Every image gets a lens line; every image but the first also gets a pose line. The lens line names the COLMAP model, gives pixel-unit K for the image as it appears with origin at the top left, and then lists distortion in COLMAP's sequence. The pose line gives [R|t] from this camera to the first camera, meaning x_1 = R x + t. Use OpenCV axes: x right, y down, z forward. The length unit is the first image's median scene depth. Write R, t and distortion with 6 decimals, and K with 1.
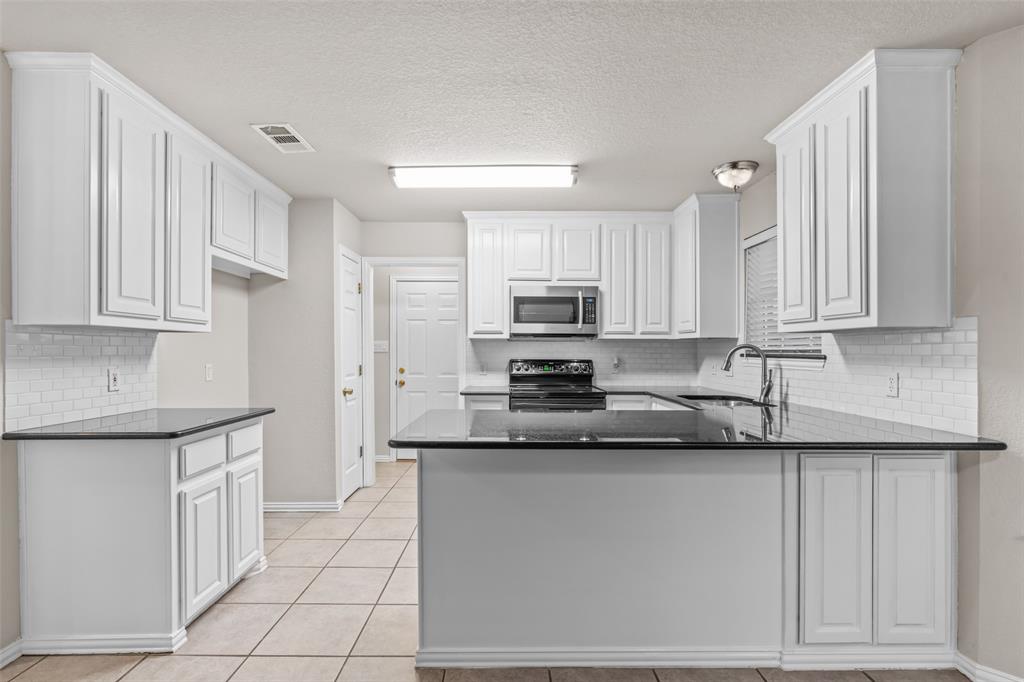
lens RADIAL K [[486.0, 0, 506.2], [0, 486.0, 349.6], [0, 0, 1]] dist [-0.002283, 0.000291]
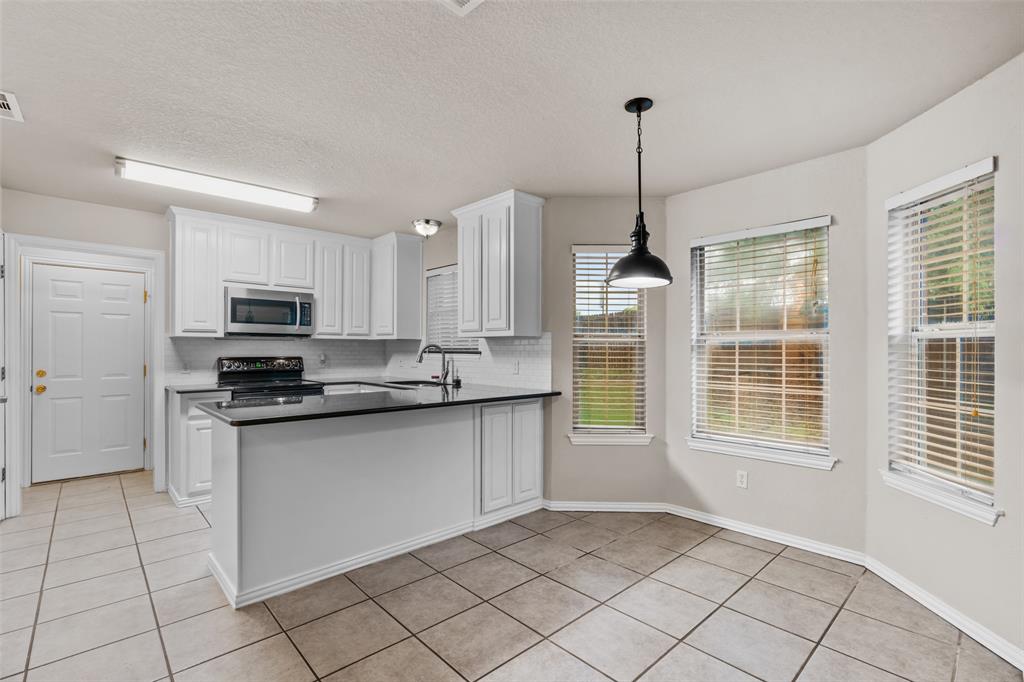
lens RADIAL K [[467.1, 0, 512.7], [0, 467.1, 349.1], [0, 0, 1]] dist [-0.000648, 0.000536]
pose [[0.734330, -0.001069, 0.678792, -0.221304], [-0.001216, 0.999995, 0.002890, -0.000640], [-0.678791, -0.002947, 0.734325, -0.154022]]
